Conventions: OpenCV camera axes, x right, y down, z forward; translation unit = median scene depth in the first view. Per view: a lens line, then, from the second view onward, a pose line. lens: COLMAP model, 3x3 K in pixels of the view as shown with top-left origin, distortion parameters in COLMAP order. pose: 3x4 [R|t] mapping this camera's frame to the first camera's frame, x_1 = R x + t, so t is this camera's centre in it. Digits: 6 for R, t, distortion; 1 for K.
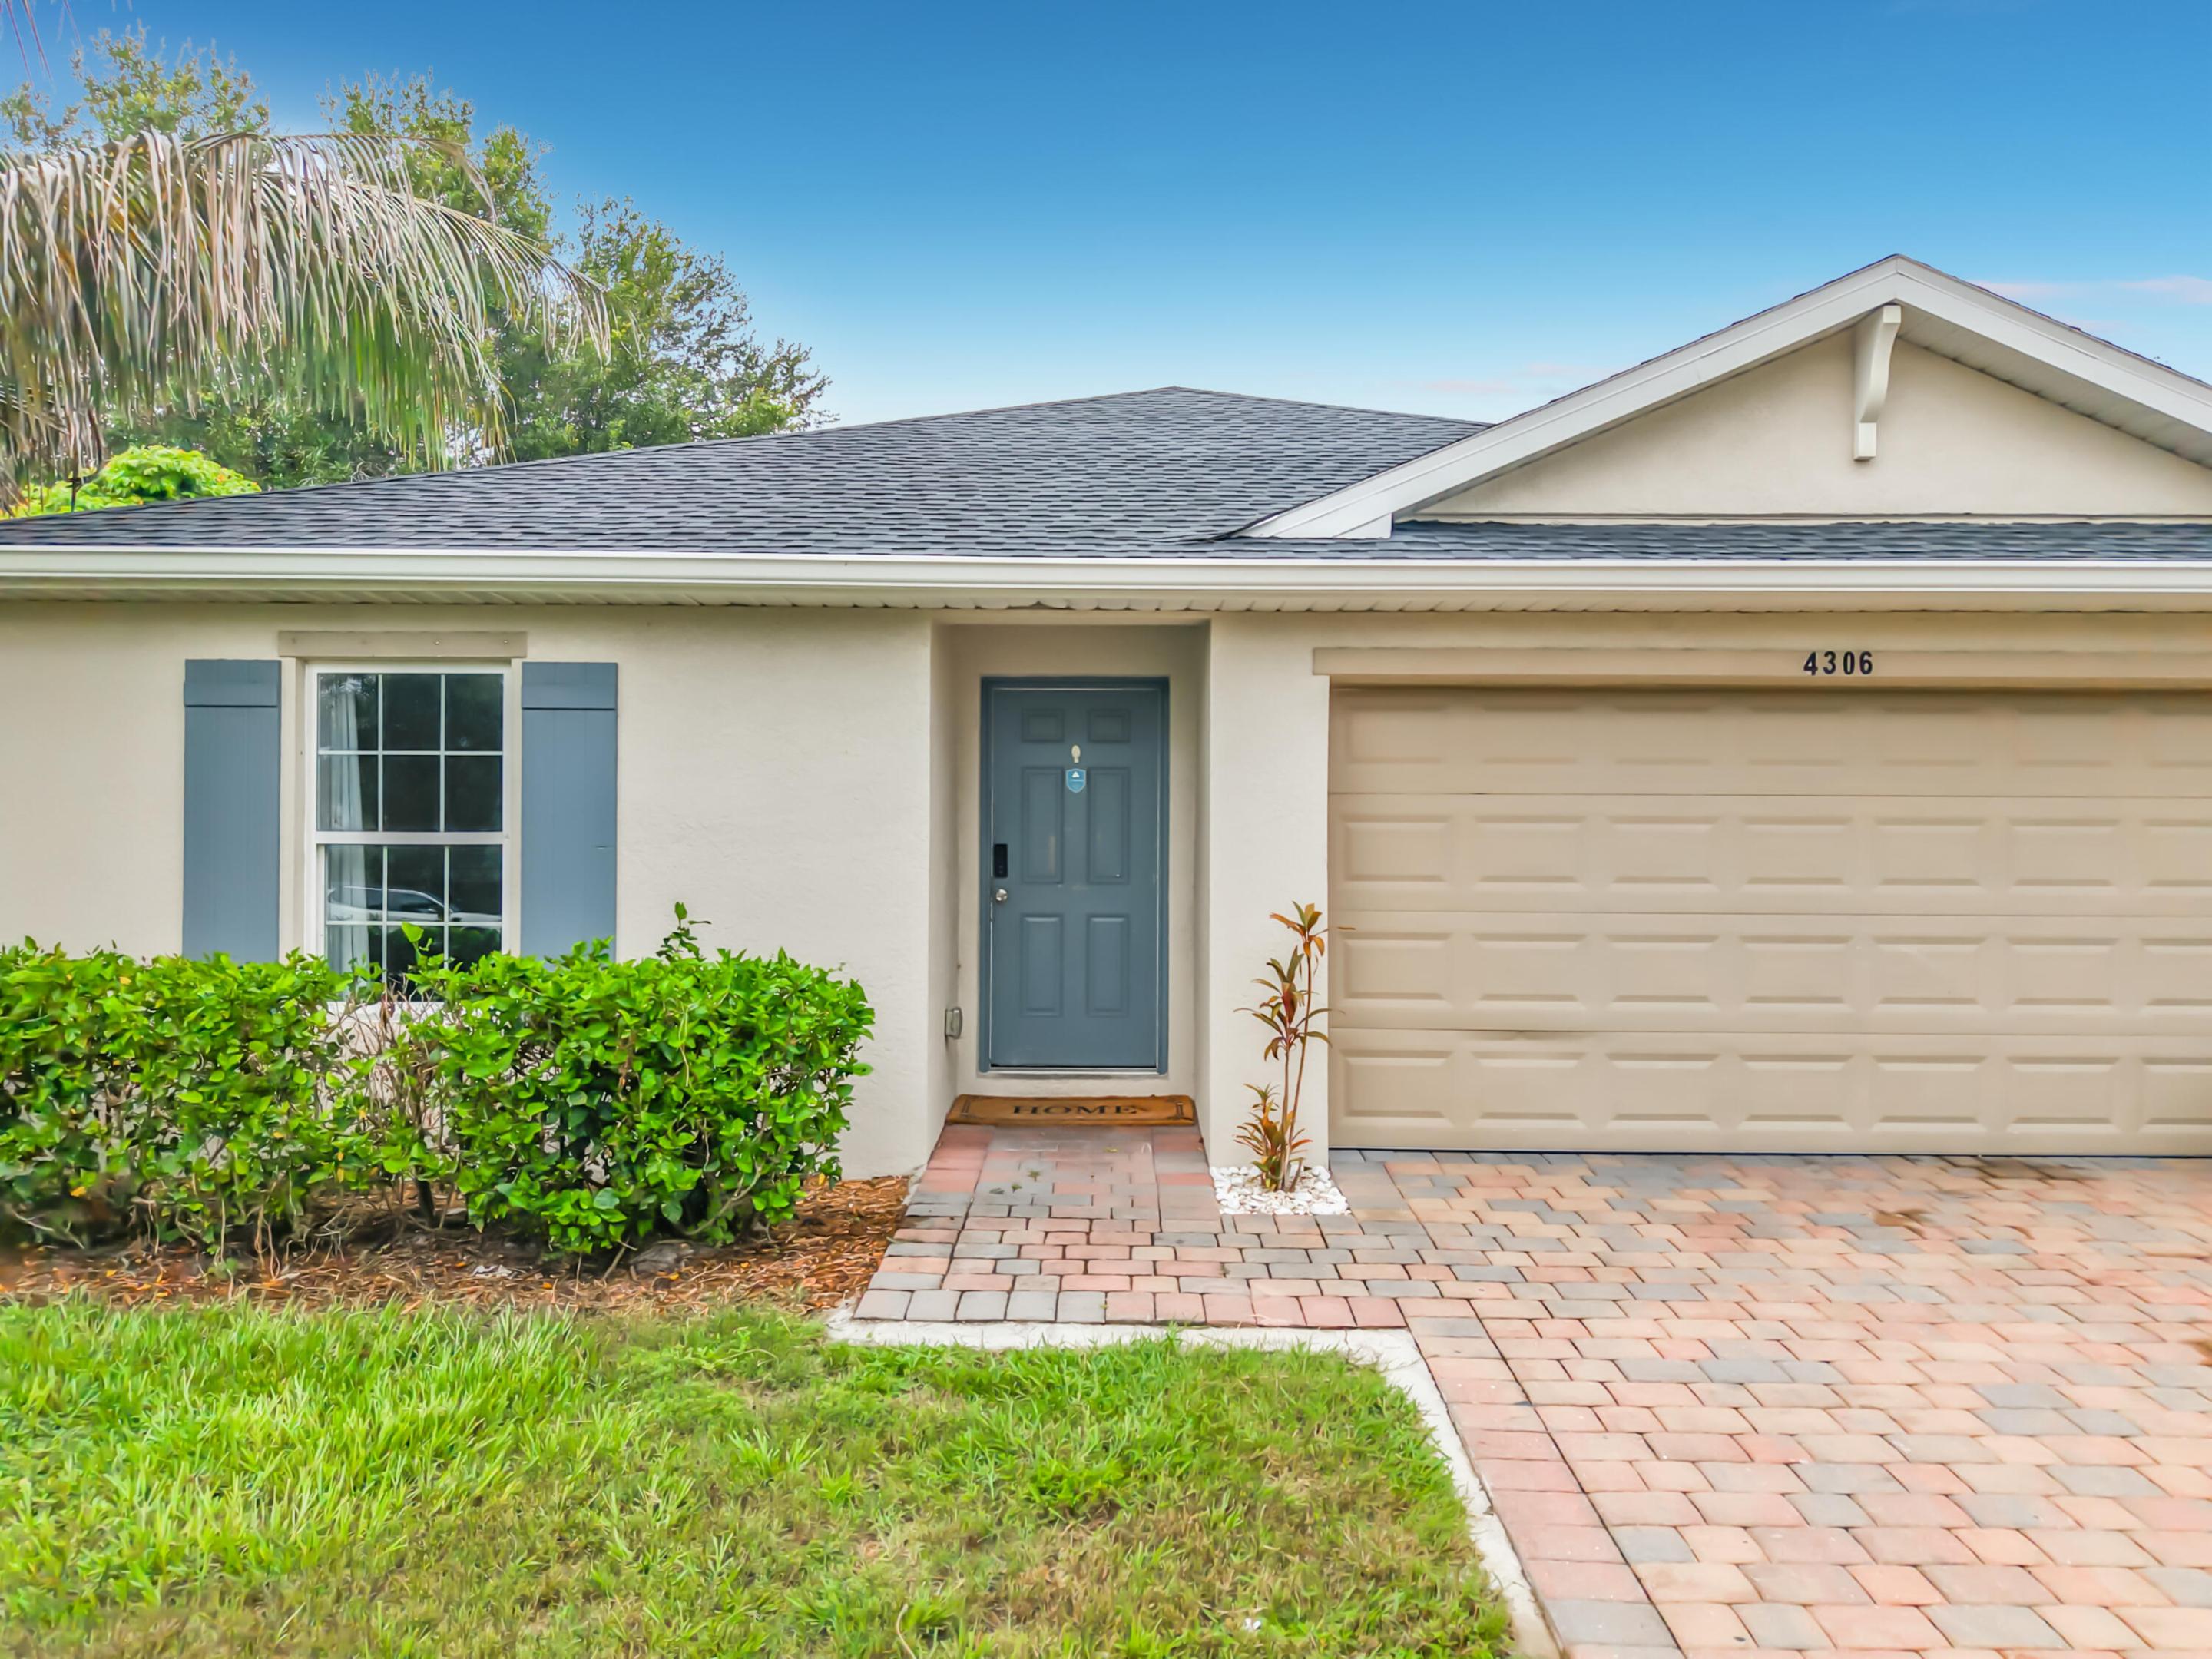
lens RADIAL K [[1475.0, 0, 1106.0], [0, 1475.0, 829.5], [0, 0, 1]] dist [0.071791, -0.098467]
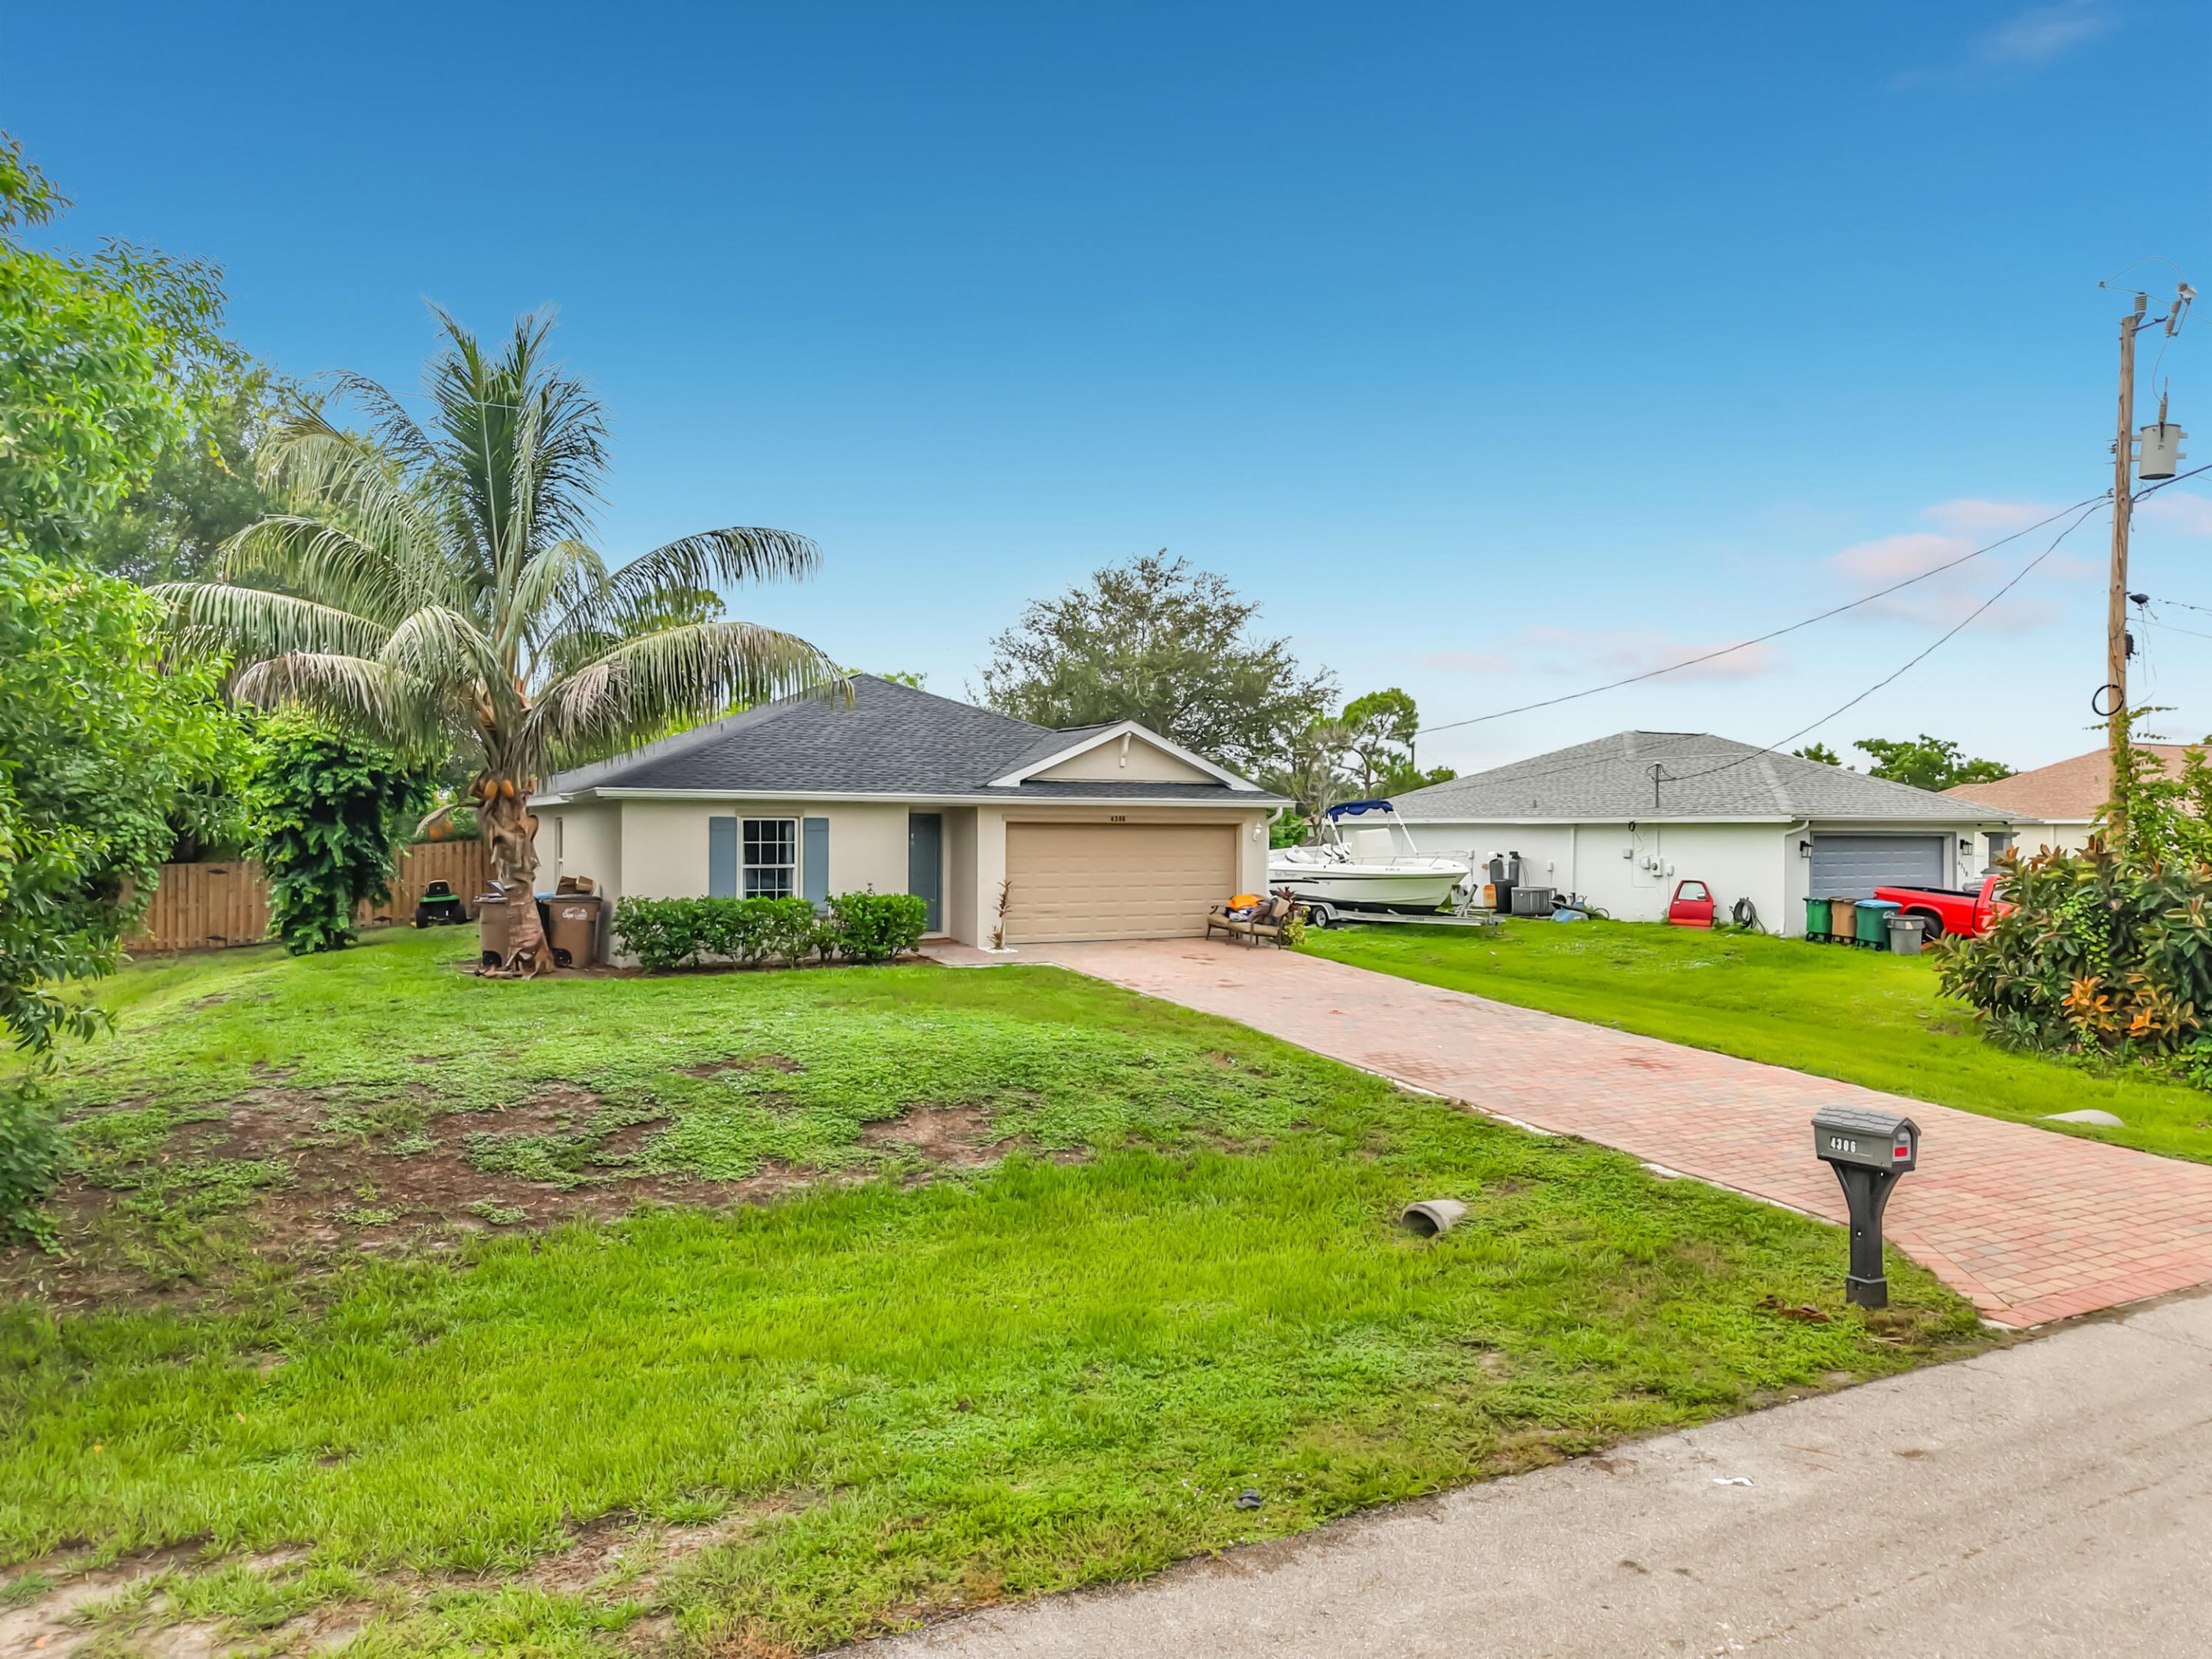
lens RADIAL K [[1478.3, 0, 1106.0], [0, 1478.3, 829.5], [0, 0, 1]] dist [0.014418, -0.000643]
pose [[0.881710, -0.002589, 0.471785, -1.458088], [-0.003068, 0.999932, 0.011221, -0.127924], [-0.471782, -0.011341, 0.881642, -2.577488]]
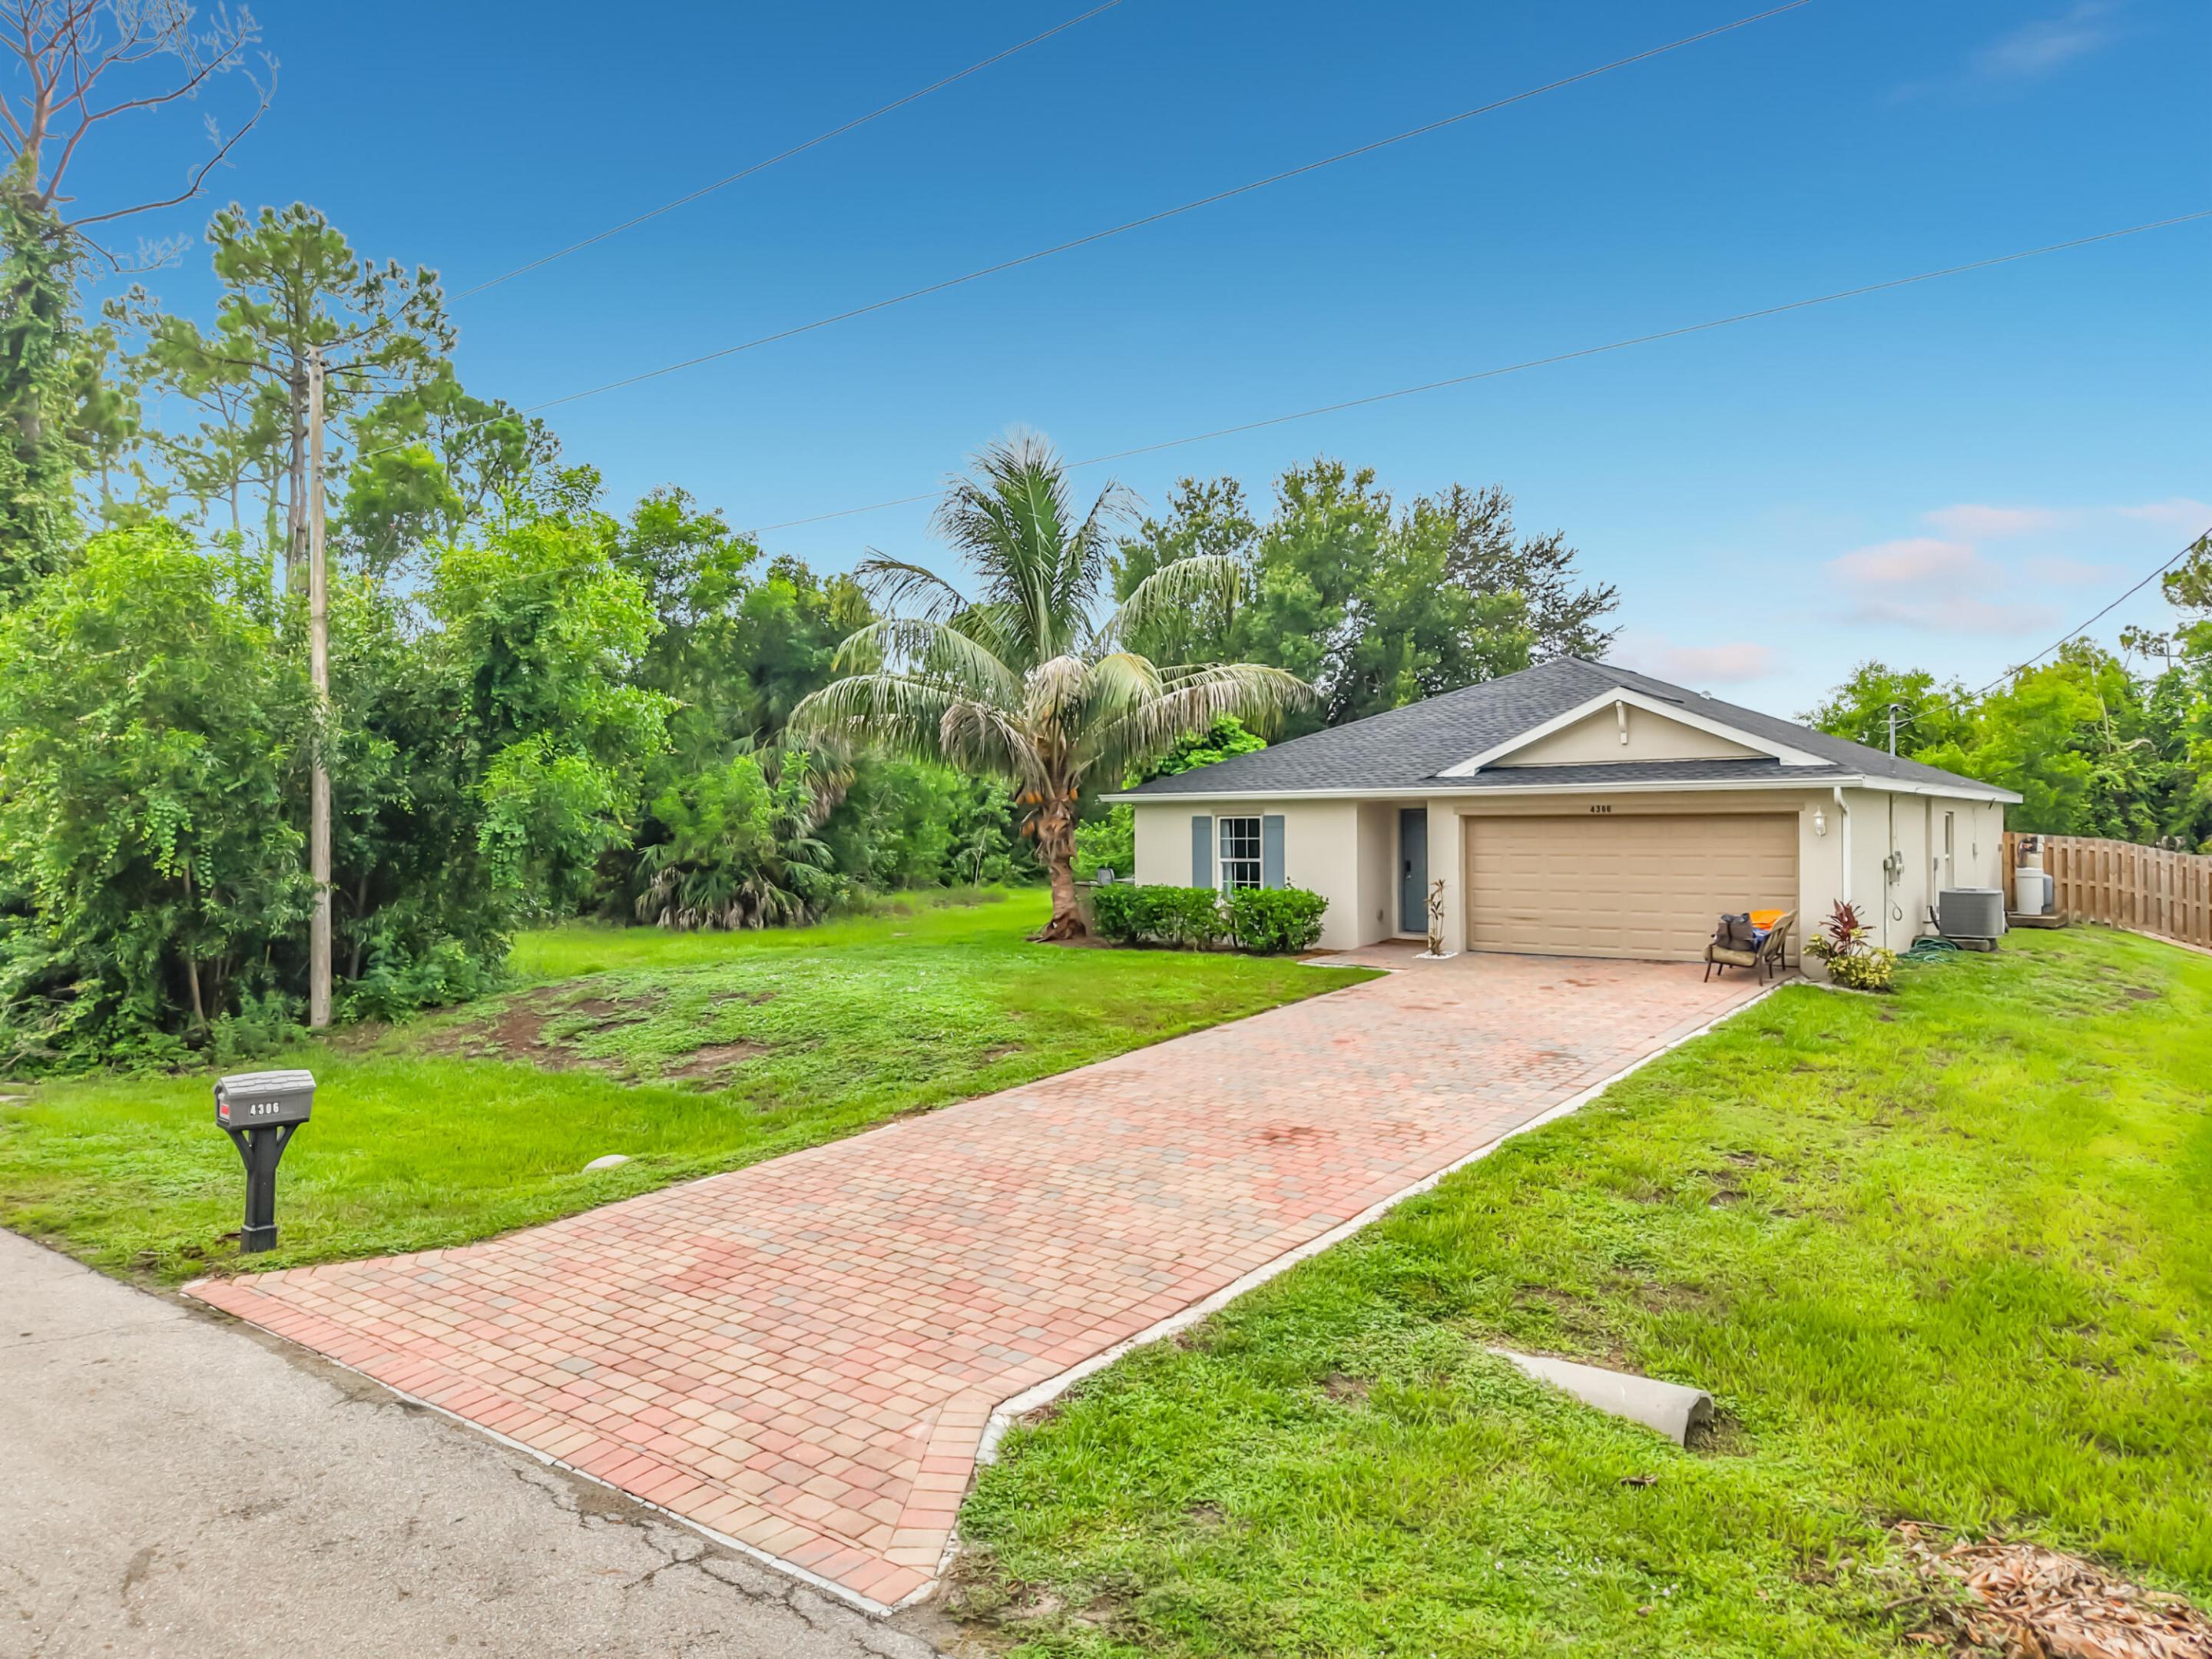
lens RADIAL K [[1475.0, 0, 1106.0], [0, 1475.0, 829.5], [0, 0, 1]] dist [0.071791, -0.098467]
pose [[0.797619, -0.011868, -0.603045, 1.635521], [0.015389, 0.999881, 0.000677, -0.085275], [0.602965, -0.009821, 0.797707, -2.369108]]
